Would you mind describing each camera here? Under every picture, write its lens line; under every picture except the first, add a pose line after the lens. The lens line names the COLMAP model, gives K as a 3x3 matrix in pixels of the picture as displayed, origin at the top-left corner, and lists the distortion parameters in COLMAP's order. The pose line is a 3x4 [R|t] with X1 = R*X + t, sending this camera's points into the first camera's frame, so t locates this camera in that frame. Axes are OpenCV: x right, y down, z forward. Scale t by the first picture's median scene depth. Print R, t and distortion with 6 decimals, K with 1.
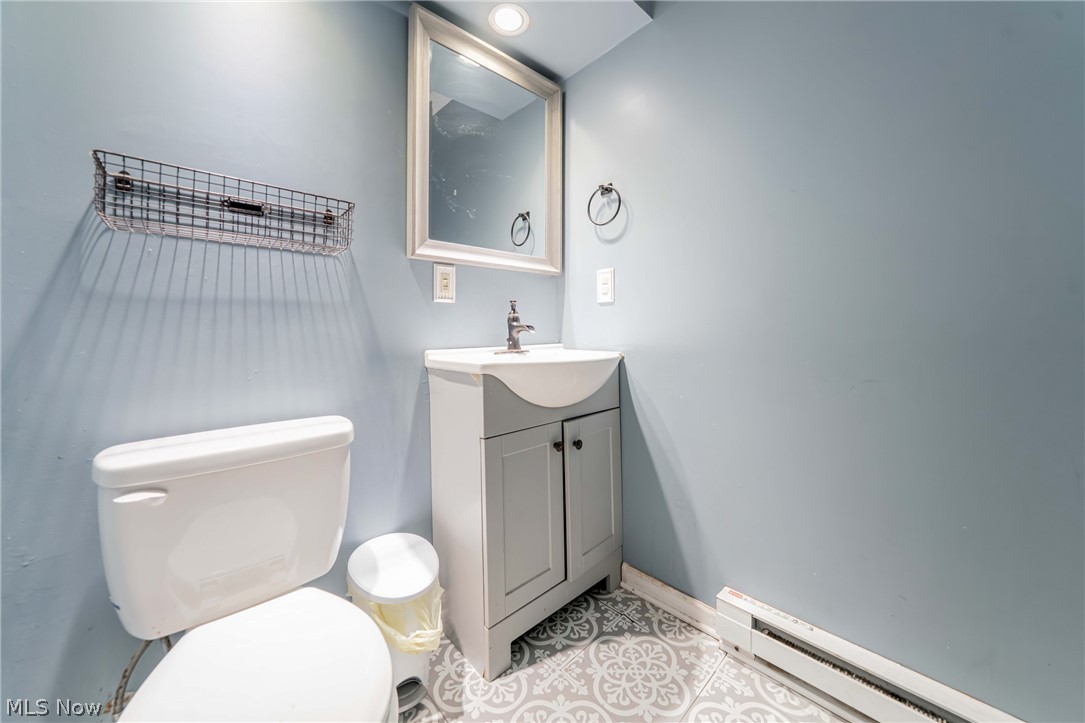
lens RADIAL K [[391.0, 0, 540.5], [0, 391.0, 330.1], [0, 0, 1]] dist [-0.000316, 0.000099]
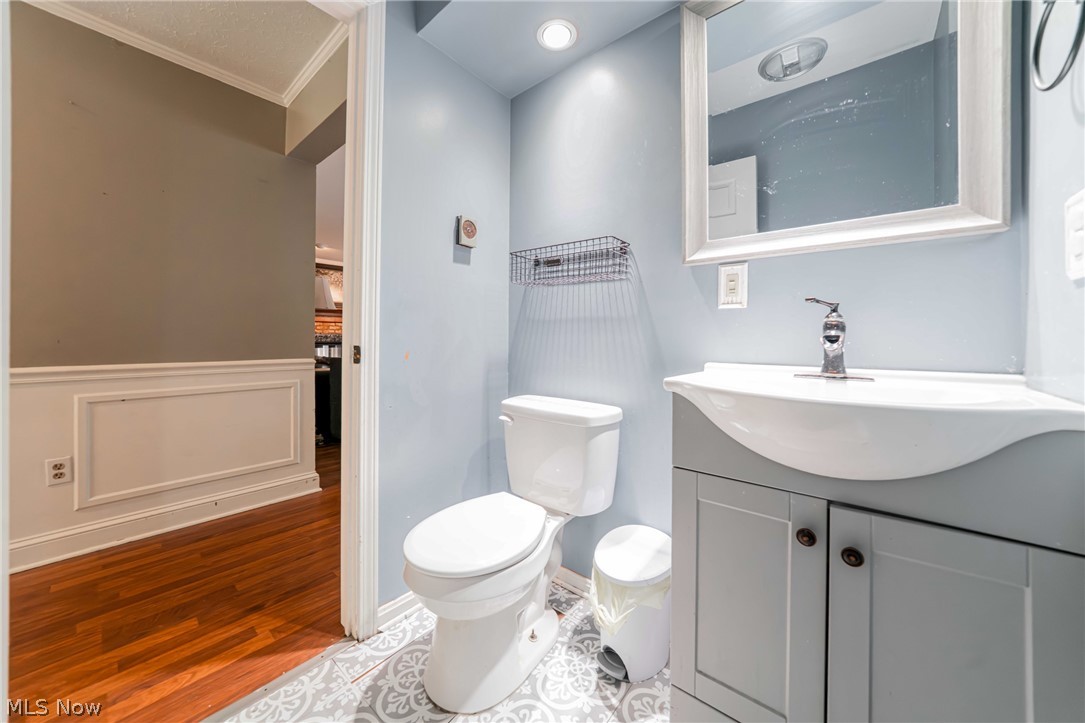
lens RADIAL K [[381.5, 0, 542.8], [0, 381.5, 338.2], [0, 0, 1]] dist [-0.035439, -0.000014]
pose [[0.132683, 0.007562, -0.991130, 0.643884], [-0.014827, 0.999874, 0.005644, -0.005975], [0.991048, 0.013947, 0.132779, 0.609310]]
